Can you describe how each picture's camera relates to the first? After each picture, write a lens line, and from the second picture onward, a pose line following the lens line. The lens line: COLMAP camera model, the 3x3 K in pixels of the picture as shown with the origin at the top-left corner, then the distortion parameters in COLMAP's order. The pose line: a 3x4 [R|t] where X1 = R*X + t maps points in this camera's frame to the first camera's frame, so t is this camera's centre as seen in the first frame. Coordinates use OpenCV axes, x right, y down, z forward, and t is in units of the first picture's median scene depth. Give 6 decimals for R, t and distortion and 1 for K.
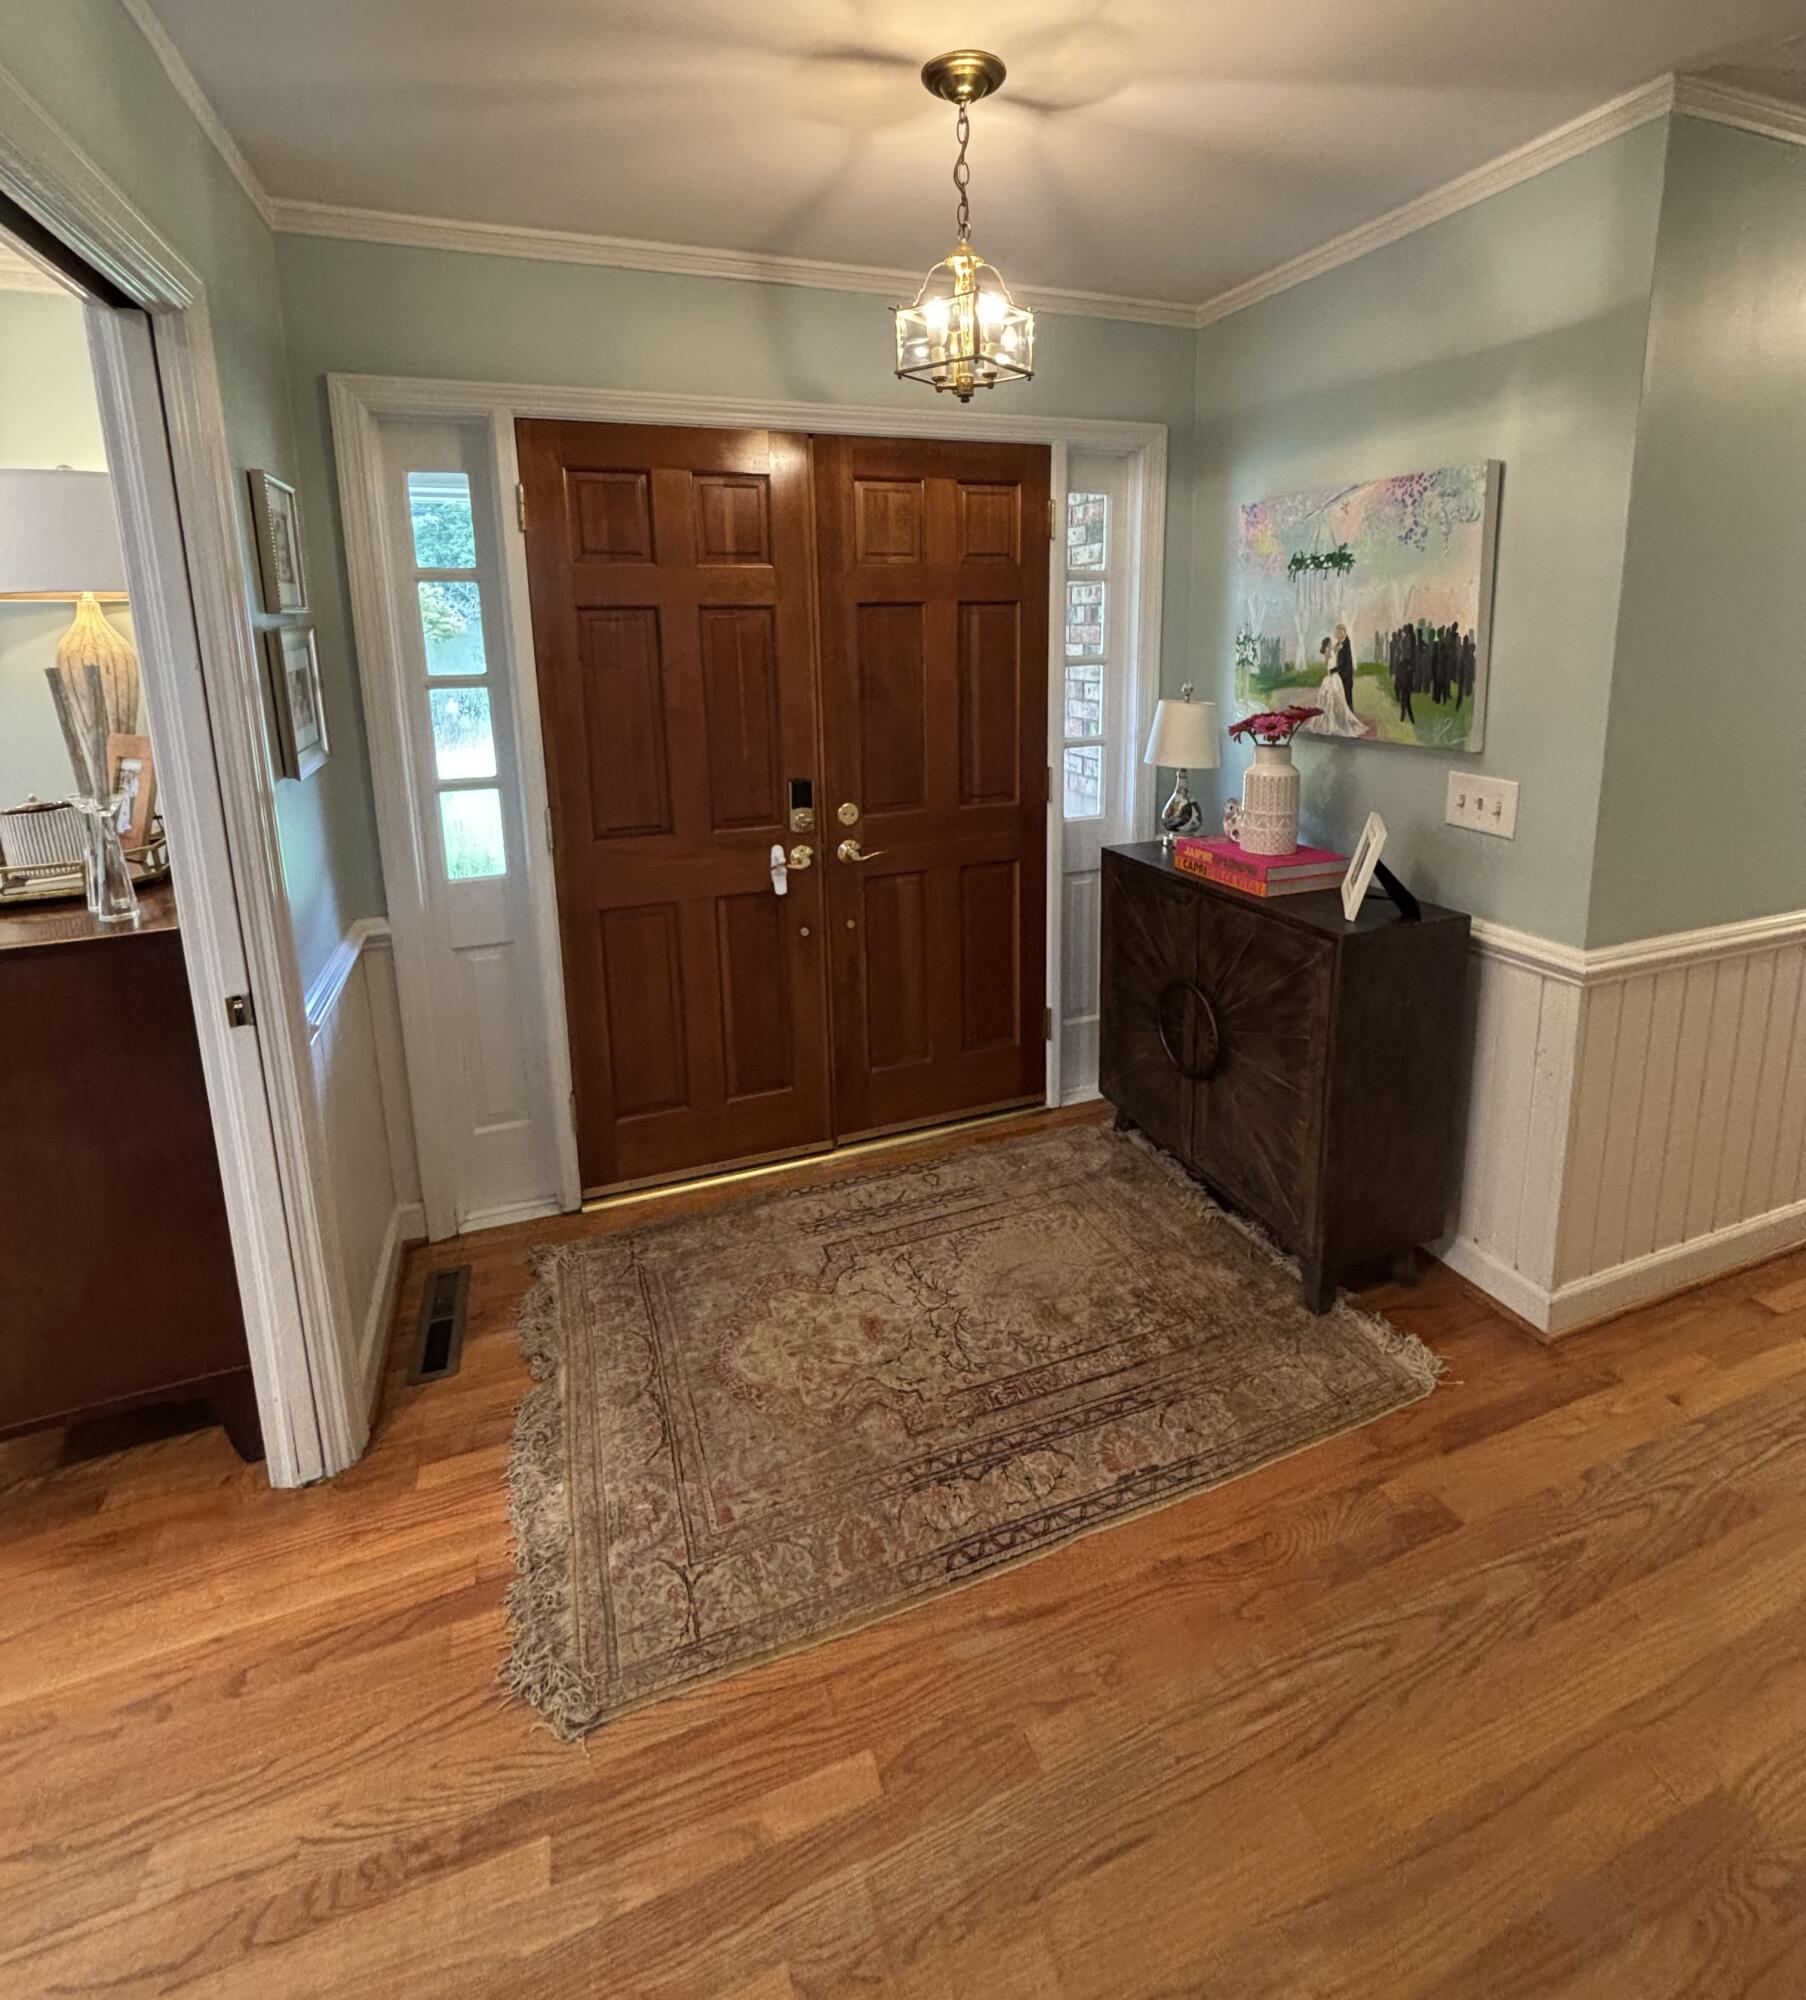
lens RADIAL K [[972.0, 0, 904.1], [0, 972.0, 798.0], [0, 0, 1]] dist [0.000577, 0.003027]
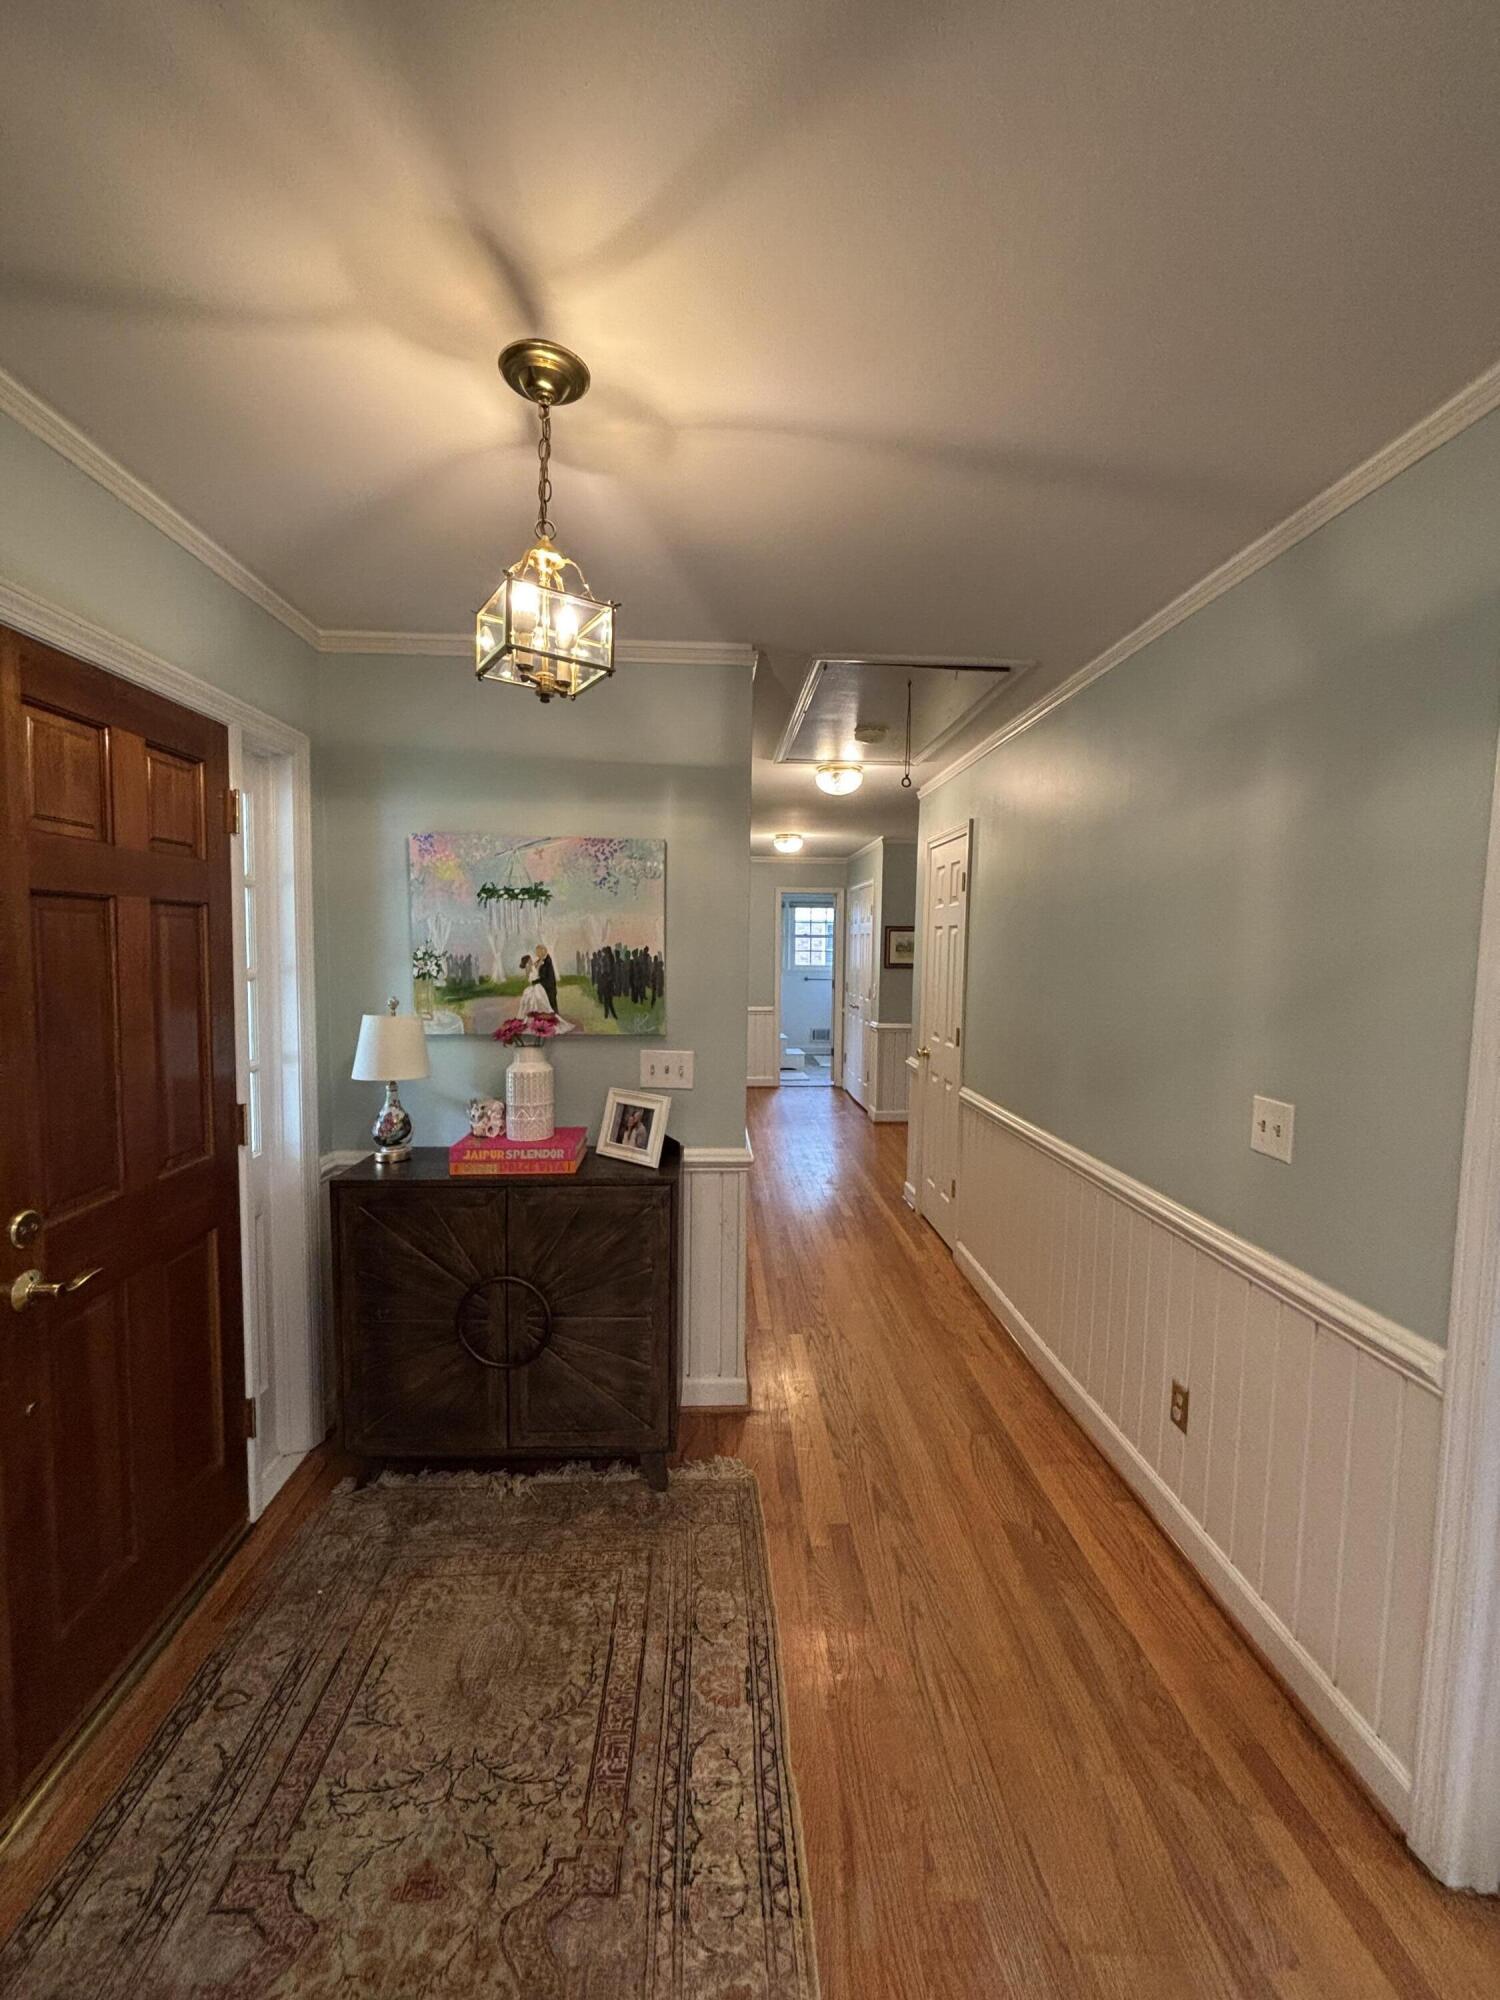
lens RADIAL K [[807.5, 0, 747.3], [0, 807.5, 1005.5], [0, 0, 1]] dist [0.014135, -0.001304]
pose [[0.305768, -0.042630, 0.951151, -0.513600], [0.144489, 0.989504, -0.002100, -0.068771], [-0.941079, 0.138073, 0.308718, 0.494582]]
